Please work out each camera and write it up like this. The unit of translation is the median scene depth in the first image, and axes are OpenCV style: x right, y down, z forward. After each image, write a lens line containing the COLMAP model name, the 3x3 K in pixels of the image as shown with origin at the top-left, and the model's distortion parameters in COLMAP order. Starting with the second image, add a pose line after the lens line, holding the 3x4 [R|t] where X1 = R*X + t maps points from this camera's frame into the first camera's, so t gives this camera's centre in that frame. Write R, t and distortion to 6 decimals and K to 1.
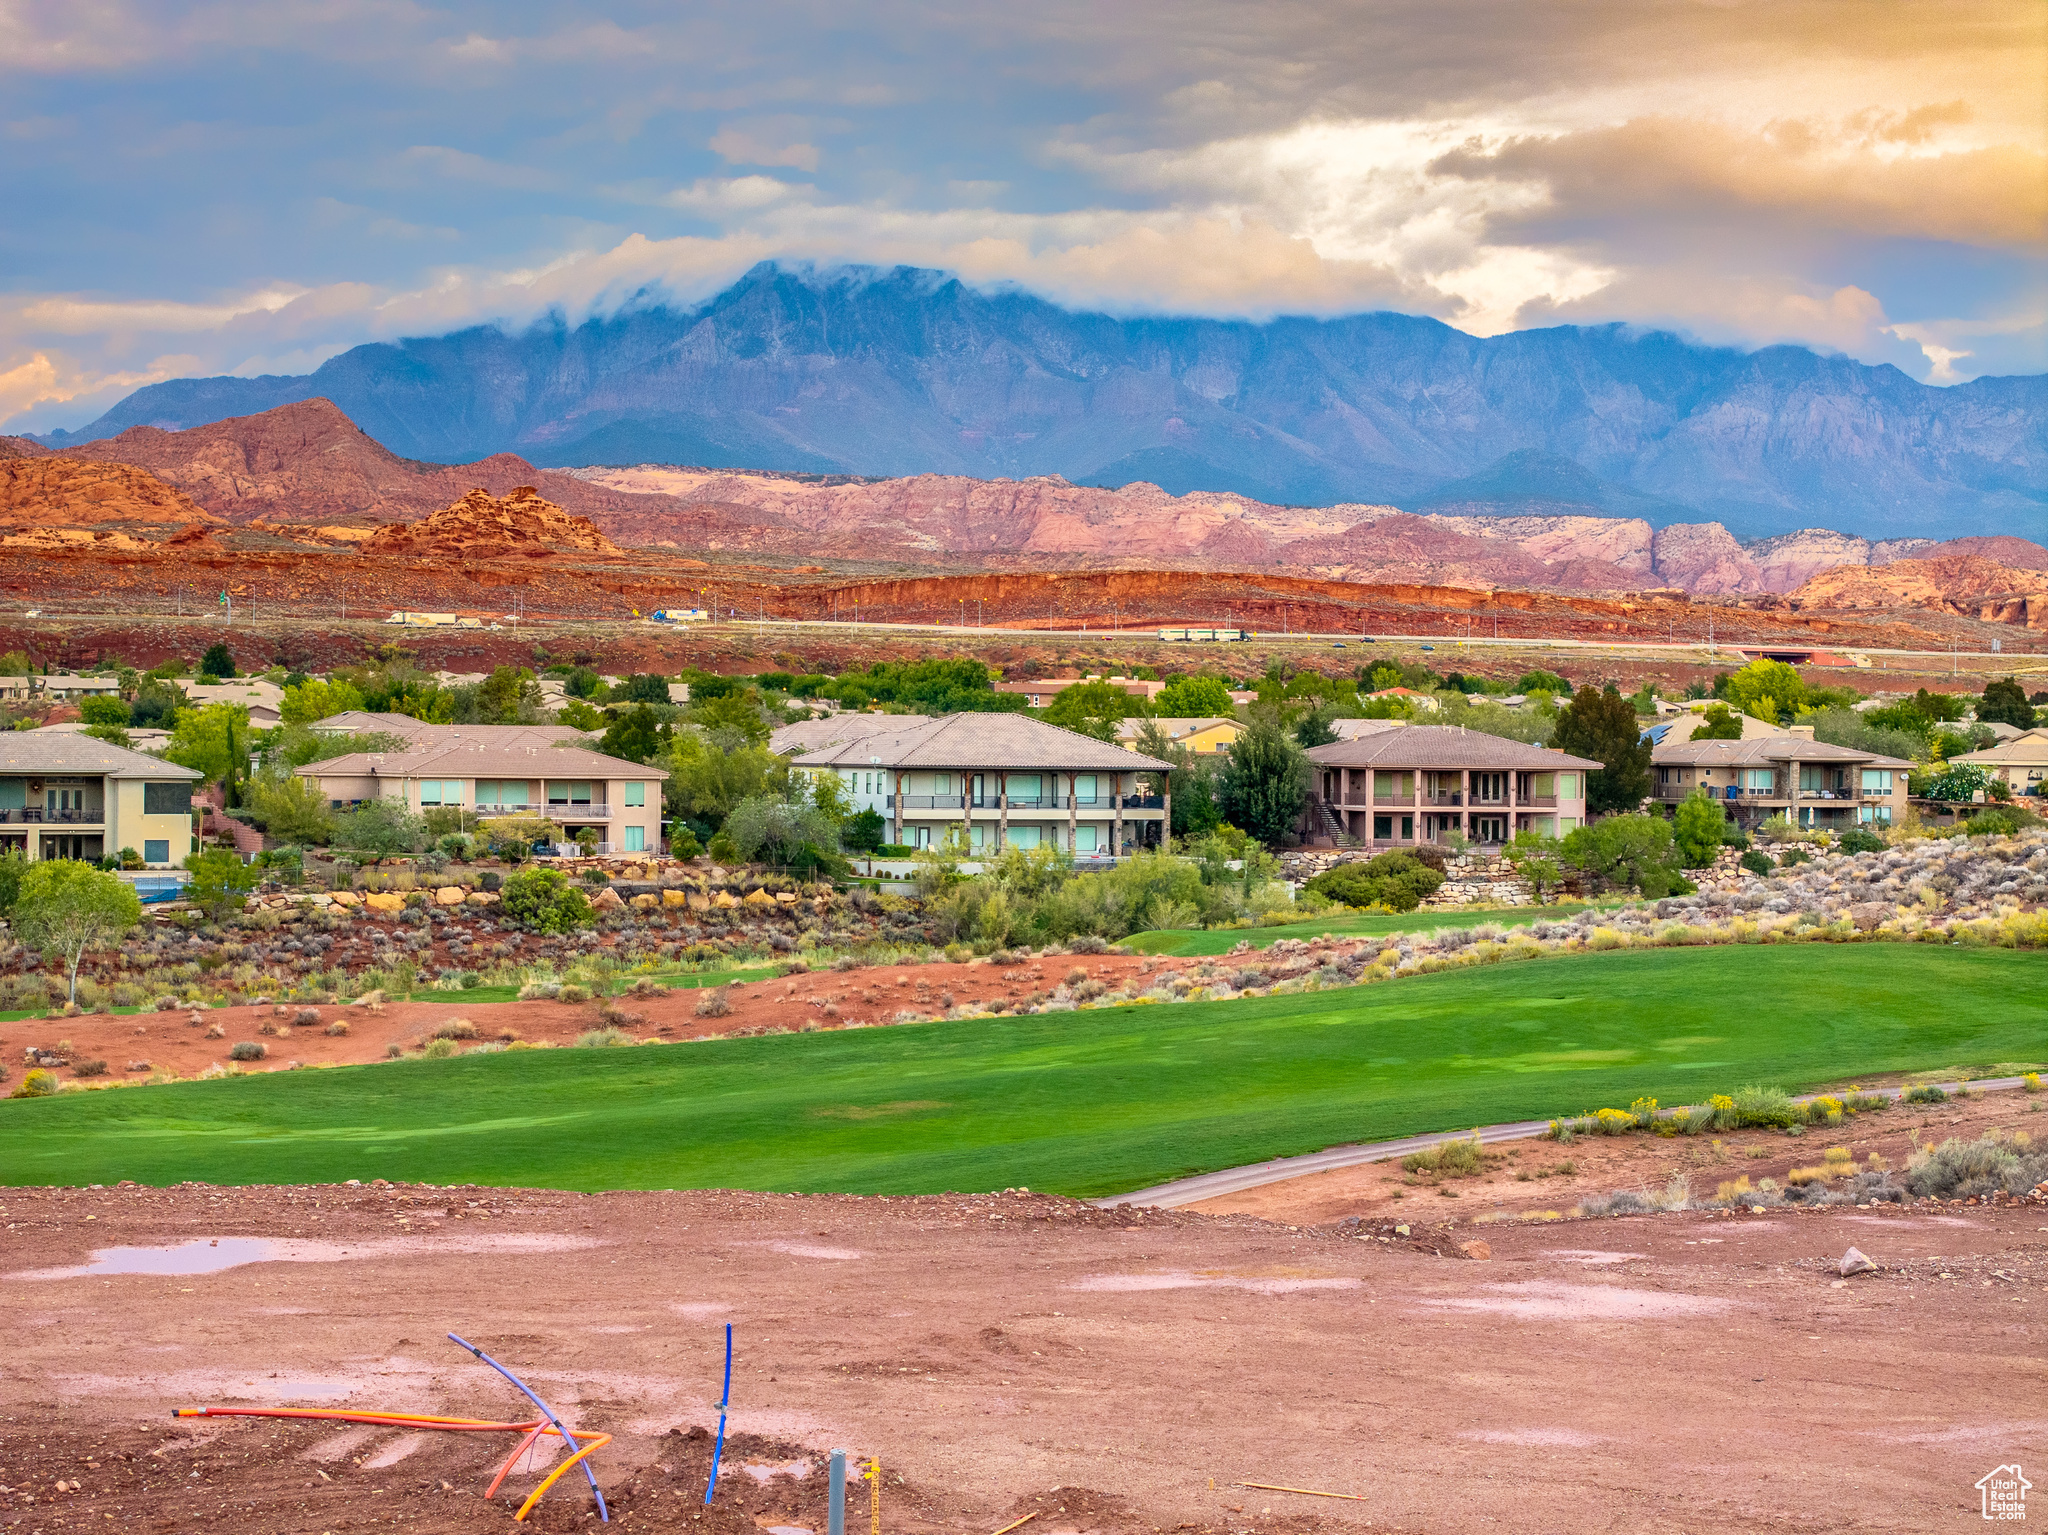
lens RADIAL K [[4122.3, 0, 1024.3], [0, 4122.3, 768.2], [0, 0, 1]] dist [-0.136430, 0.000000]
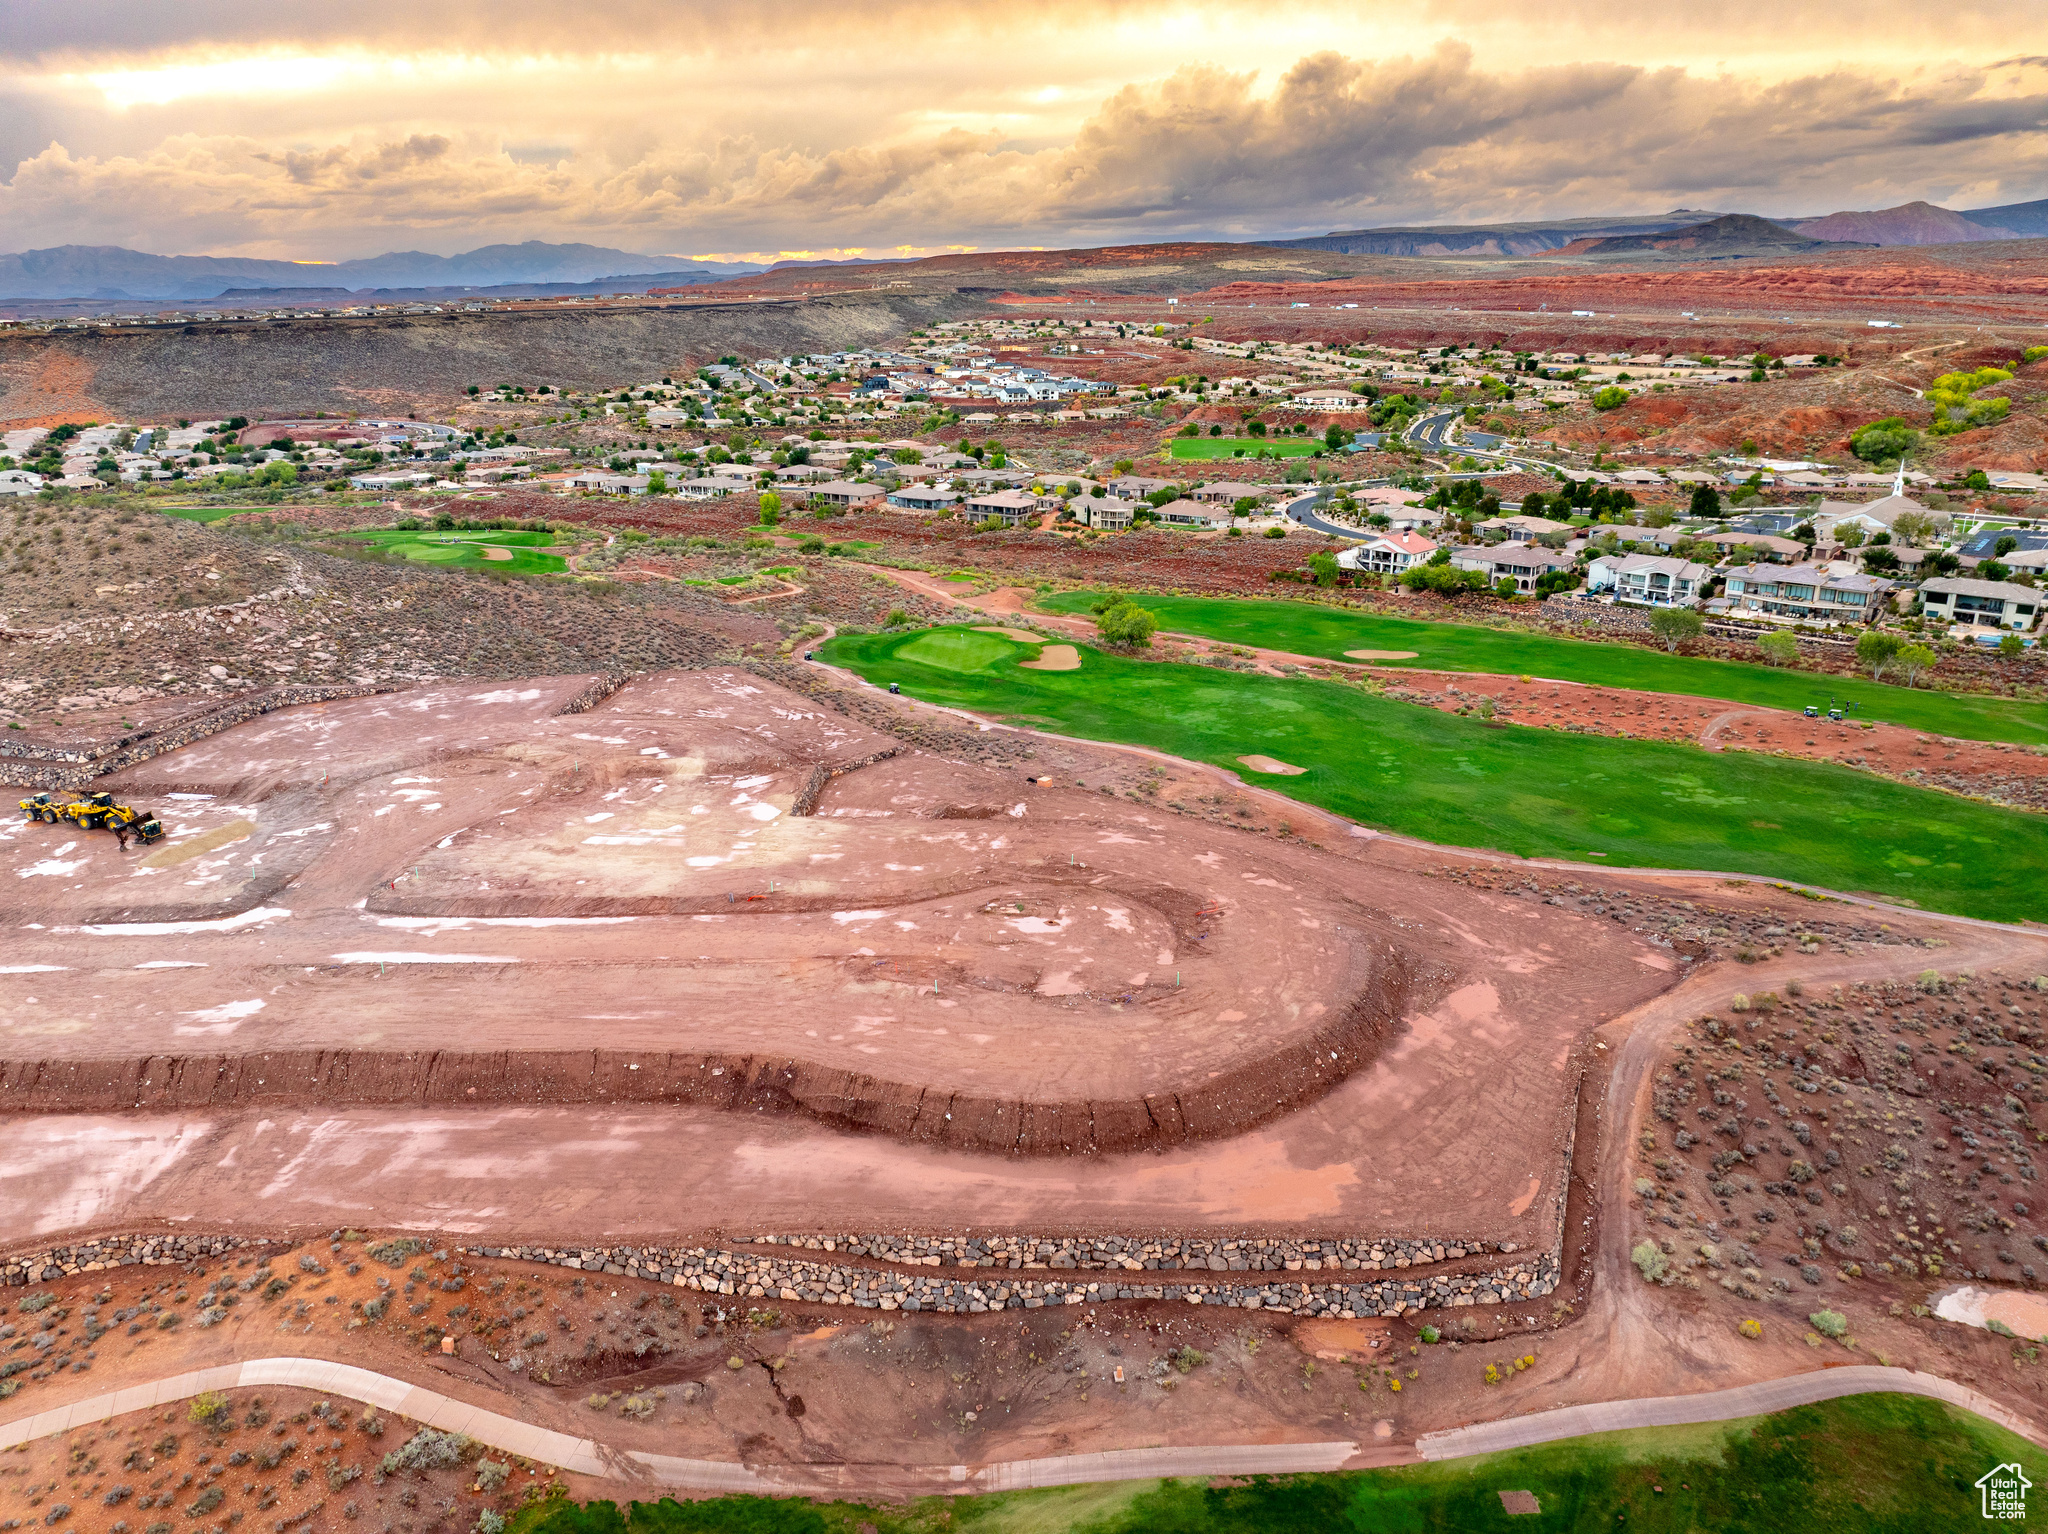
lens RADIAL K [[1444.7, 0, 1024.2], [0, 1444.7, 775.0], [0, 0, 1]] dist [-0.039222, 0.002418]
pose [[0.444962, 0.274910, -0.852311, 0.376471], [0.000621, 0.951623, 0.307267, -0.185814], [0.895549, -0.137252, 0.423265, -0.184800]]
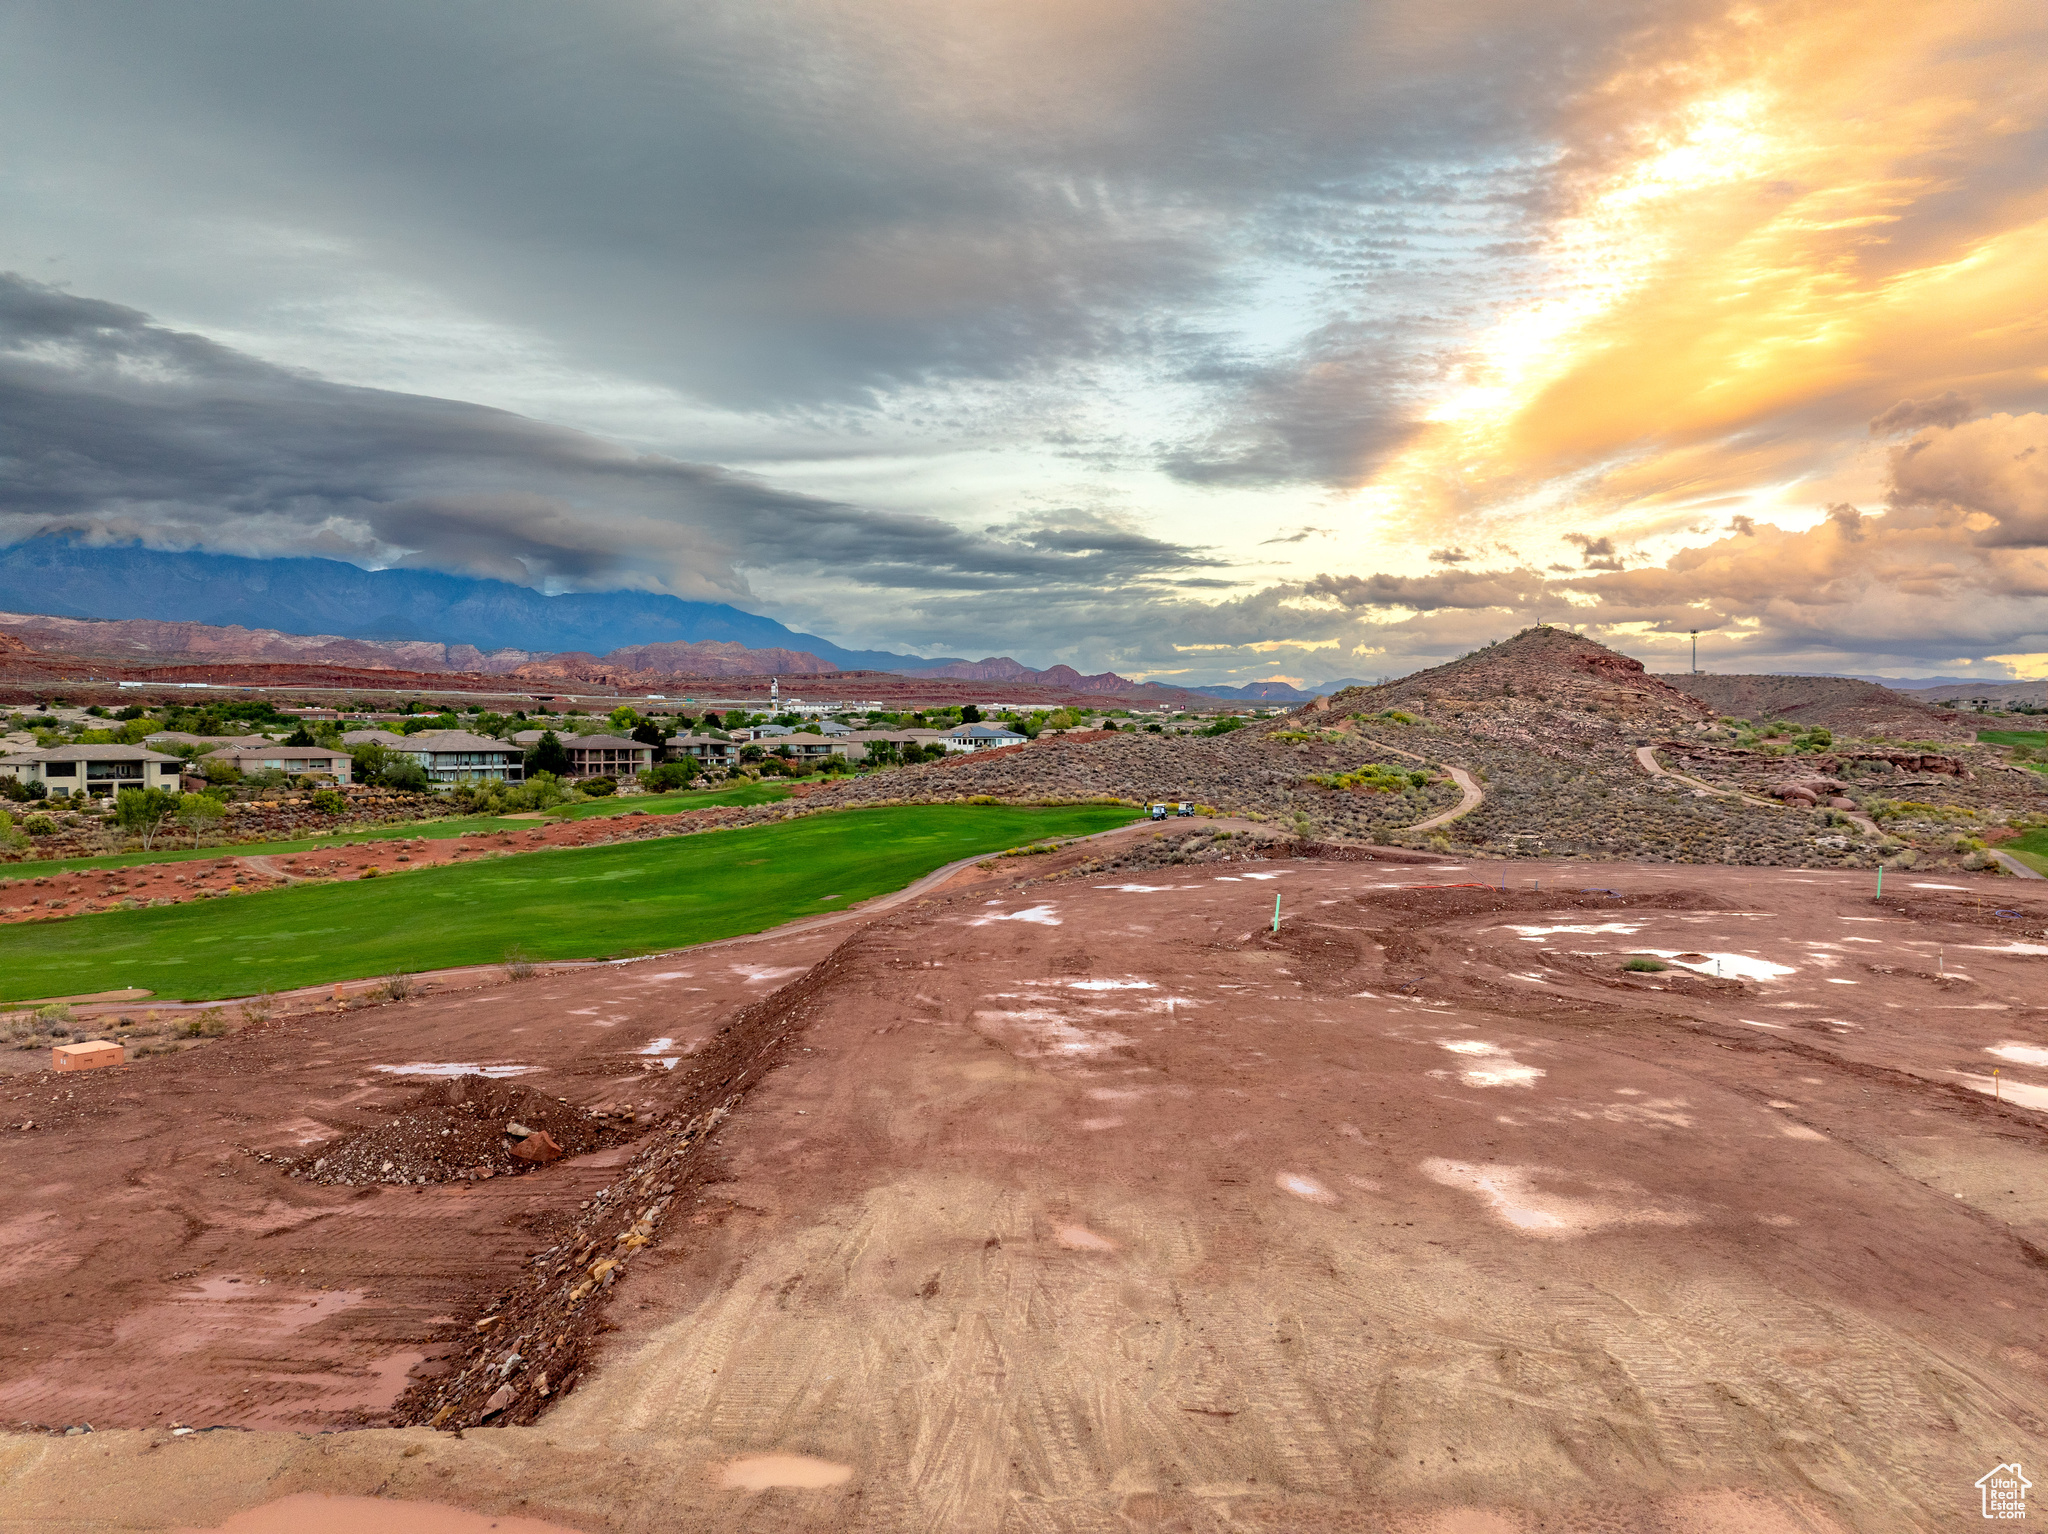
lens RADIAL K [[1444.7, 0, 1032.1], [0, 1444.7, 735.0], [0, 0, 1]] dist [-0.039222, 0.002418]
pose [[0.854876, -0.008771, 0.518758, -0.180665], [0.008166, 0.999961, 0.003451, -0.011403], [-0.518768, 0.001286, 0.854914, -0.075404]]
